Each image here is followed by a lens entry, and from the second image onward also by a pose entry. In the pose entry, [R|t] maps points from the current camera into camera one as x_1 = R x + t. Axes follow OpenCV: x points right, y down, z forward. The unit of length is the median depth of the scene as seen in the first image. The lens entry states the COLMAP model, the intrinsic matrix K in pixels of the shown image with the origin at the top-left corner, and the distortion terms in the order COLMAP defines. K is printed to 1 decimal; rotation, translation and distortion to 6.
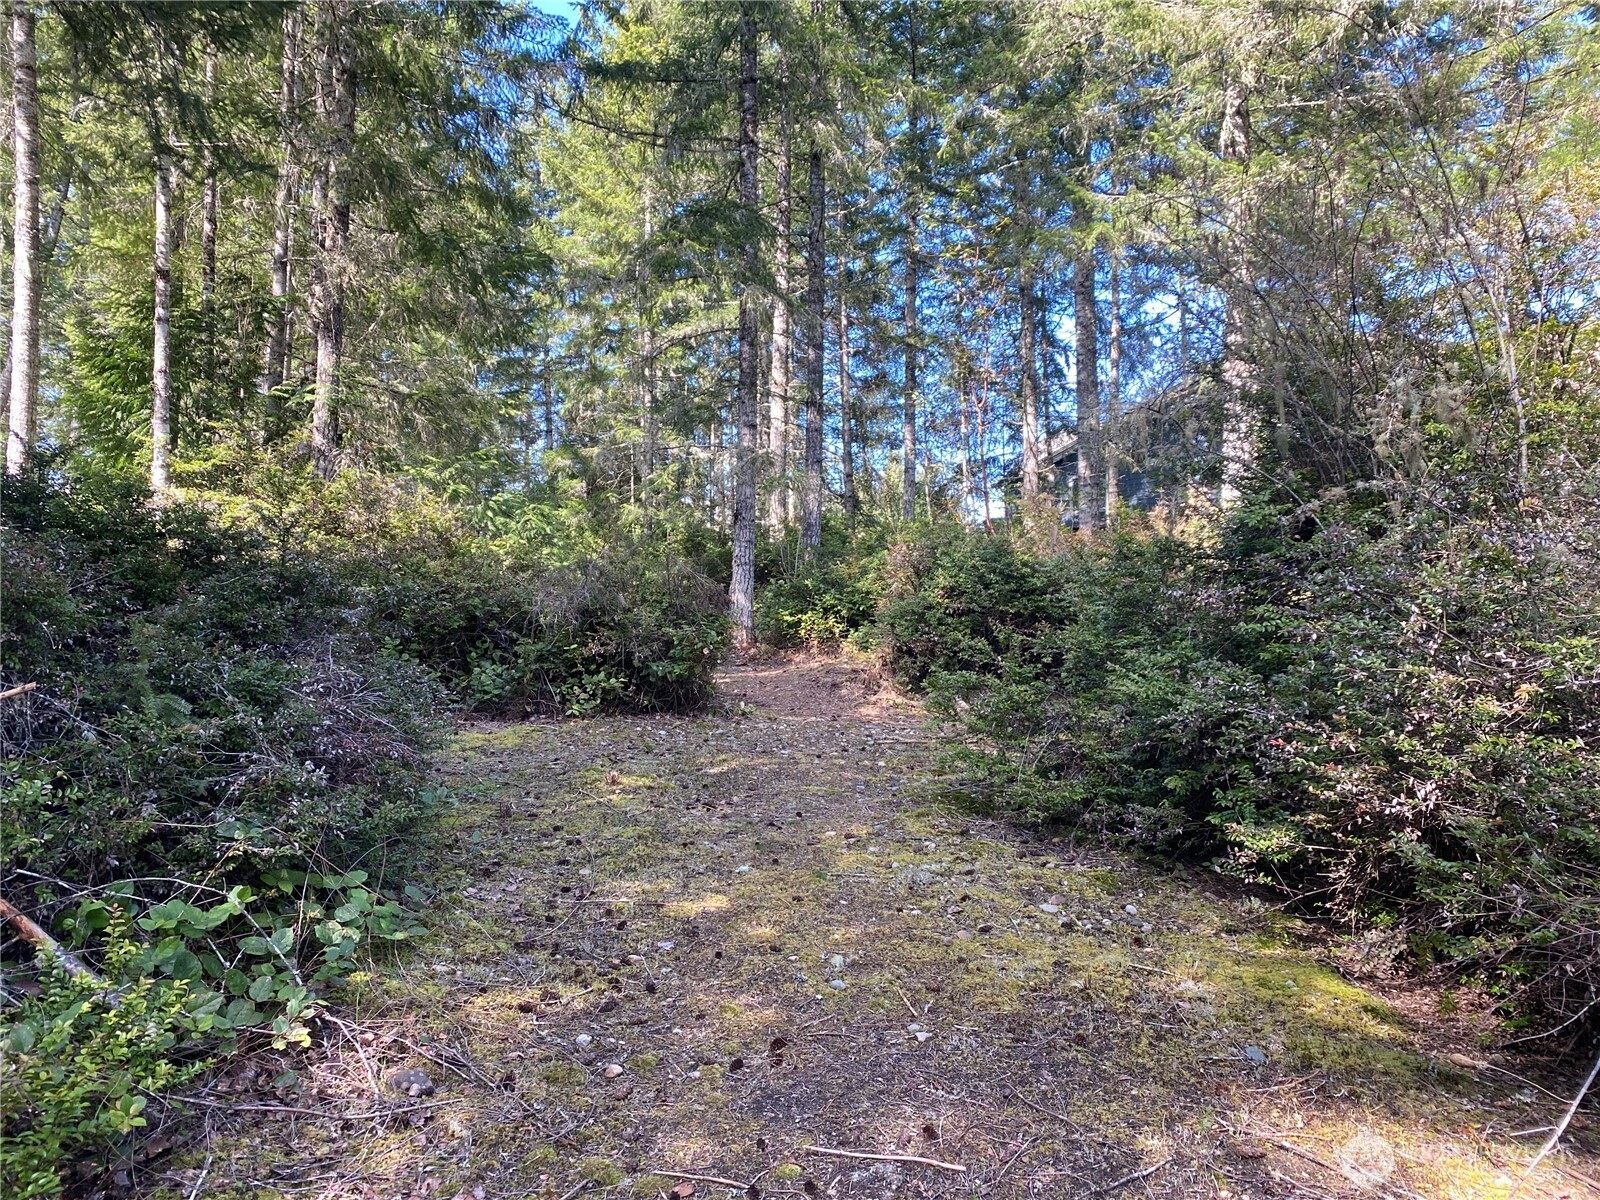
lens RADIAL K [[1196.9, 0, 800.0], [0, 1196.9, 600.0], [0, 0, 1]] dist [0.038893, -0.041175]
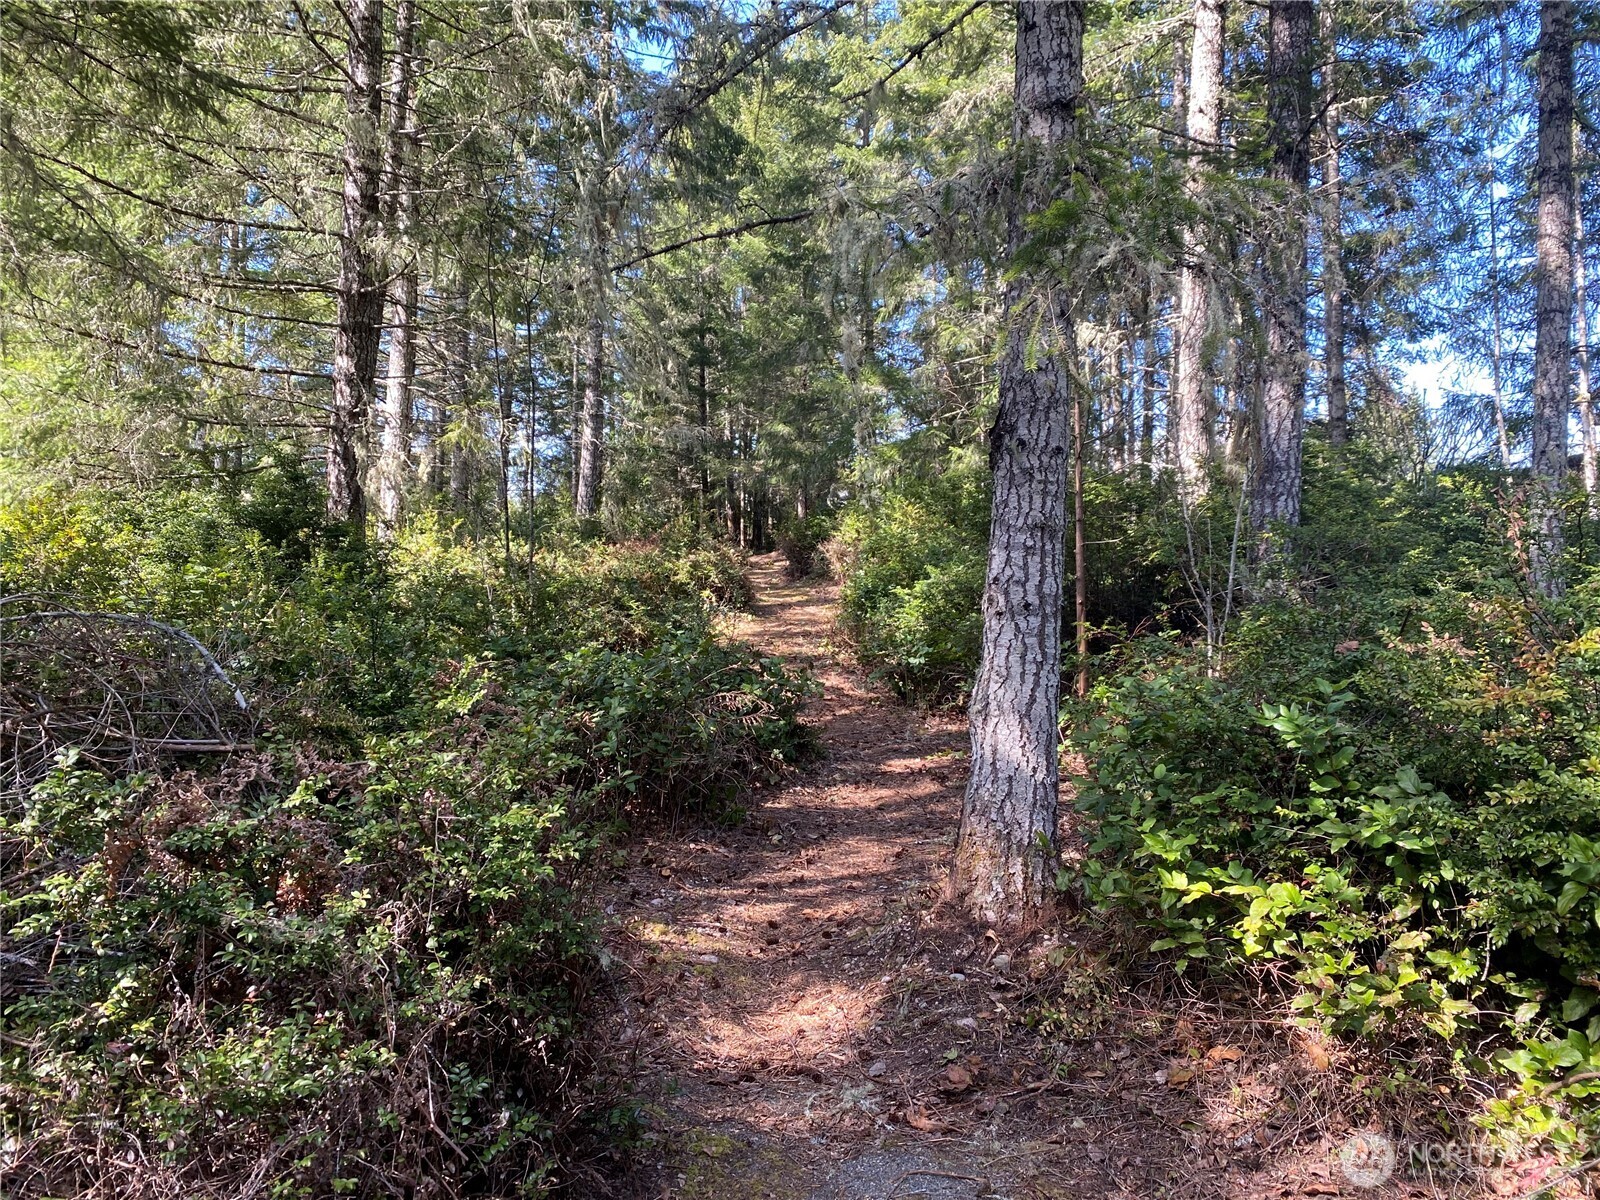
lens RADIAL K [[1196.9, 0, 800.0], [0, 1196.9, 600.0], [0, 0, 1]] dist [0.038893, -0.041175]
pose [[0.938702, 0.012029, -0.344520, 0.000299], [0.000552, 0.999337, 0.036394, -0.042044], [0.344730, -0.034354, 0.938073, 0.718881]]
